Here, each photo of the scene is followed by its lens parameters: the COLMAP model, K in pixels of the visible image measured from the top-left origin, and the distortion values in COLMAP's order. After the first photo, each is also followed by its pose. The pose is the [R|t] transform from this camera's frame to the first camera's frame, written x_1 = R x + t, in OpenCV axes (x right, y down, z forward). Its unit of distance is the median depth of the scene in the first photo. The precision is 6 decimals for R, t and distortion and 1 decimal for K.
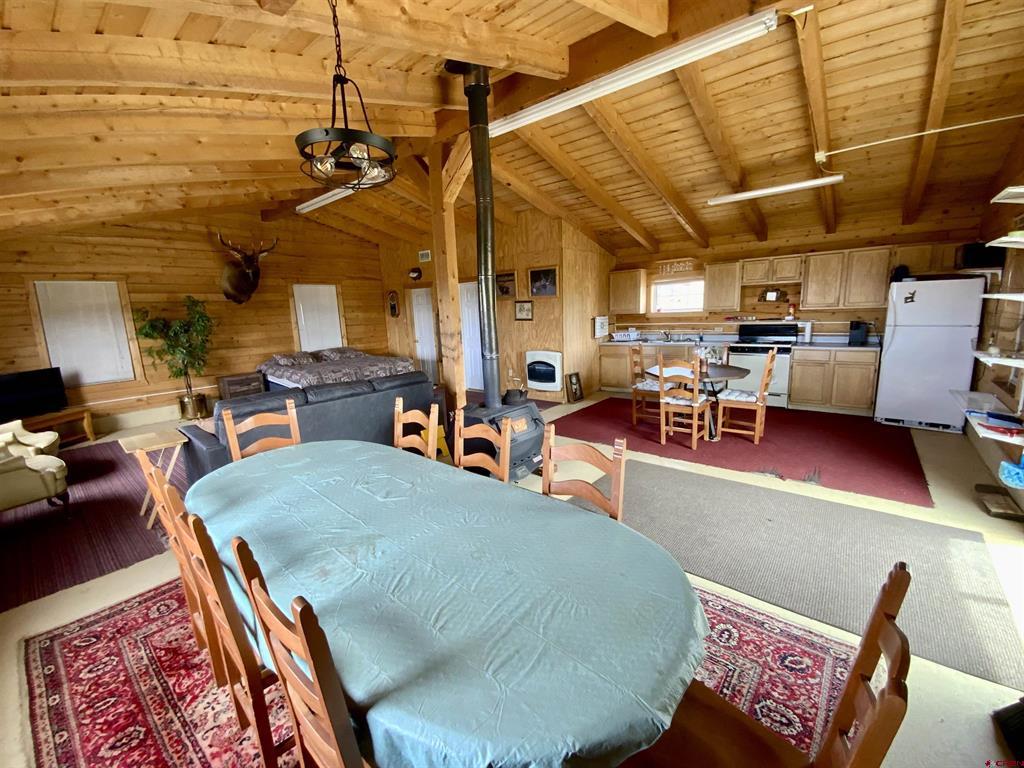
lens RADIAL K [[415.8, 0, 510.4], [0, 415.8, 385.6], [0, 0, 1]] dist [0.035672, -0.026637]
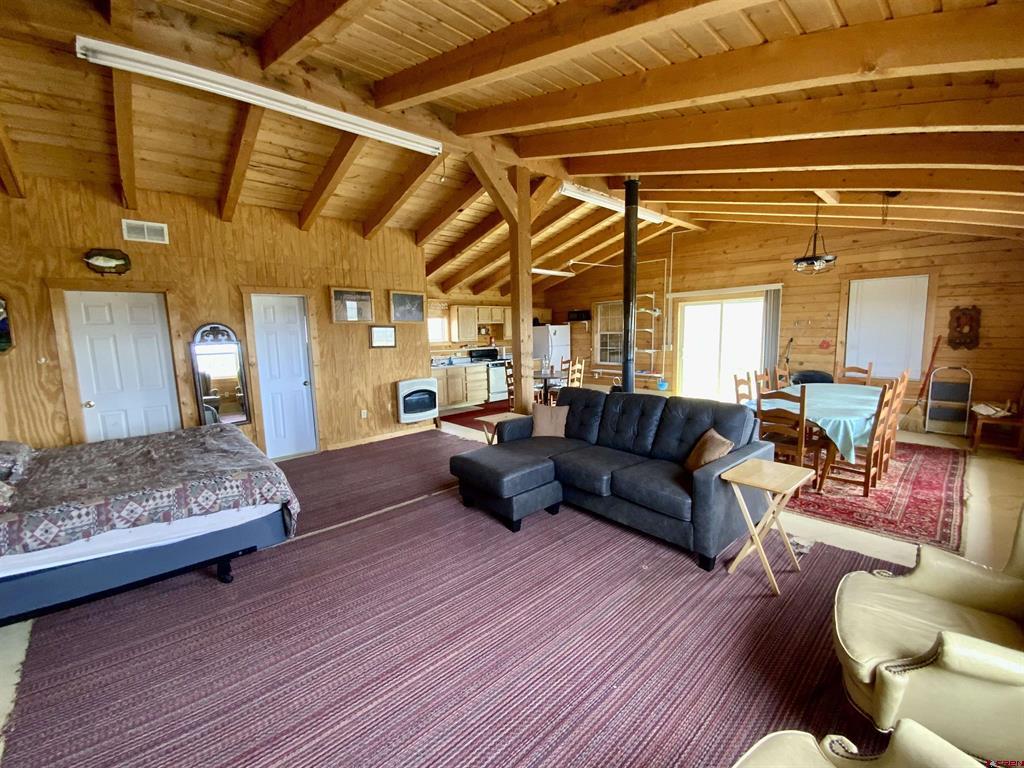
lens RADIAL K [[415.8, 0, 510.4], [0, 415.8, 385.6], [0, 0, 1]] dist [0.035672, -0.026637]
pose [[0.148445, -0.090296, 0.984790, -0.833324], [0.199815, 0.978022, 0.059556, -0.084252], [-0.968524, 0.187935, 0.163225, 0.654653]]
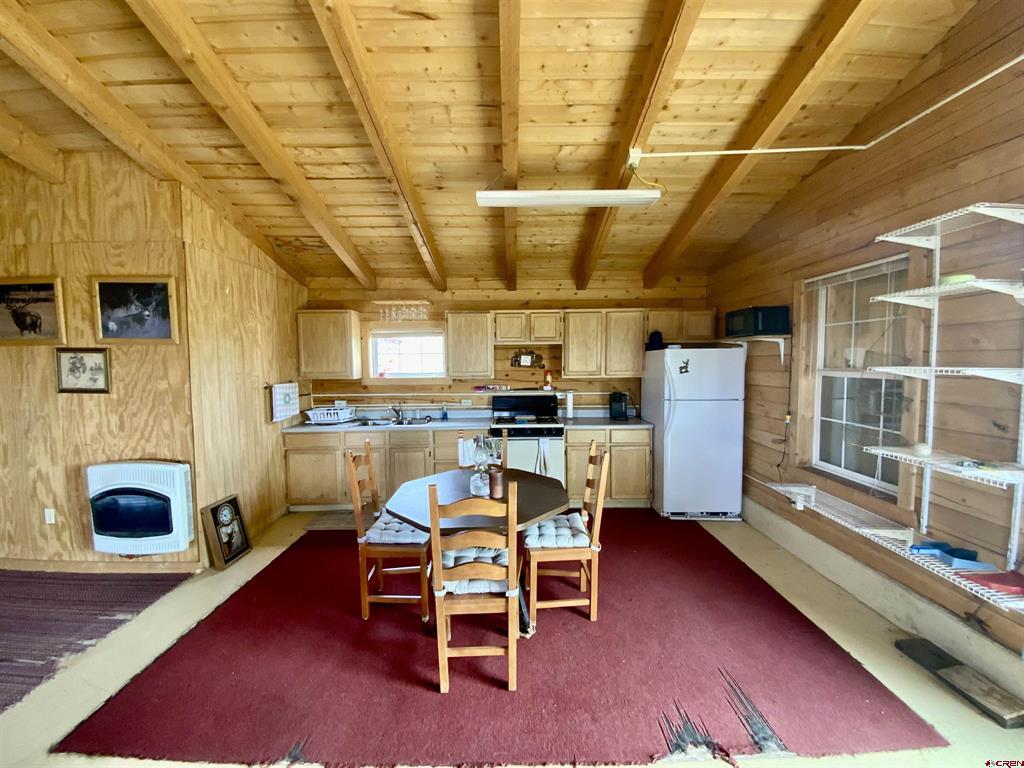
lens RADIAL K [[415.8, 0, 510.4], [0, 415.8, 385.6], [0, 0, 1]] dist [0.035672, -0.026637]
pose [[0.770155, -0.003513, 0.637848, 0.100568], [0.092525, 0.990024, -0.106265, -0.082033], [-0.631111, 0.140857, 0.762796, 0.412019]]
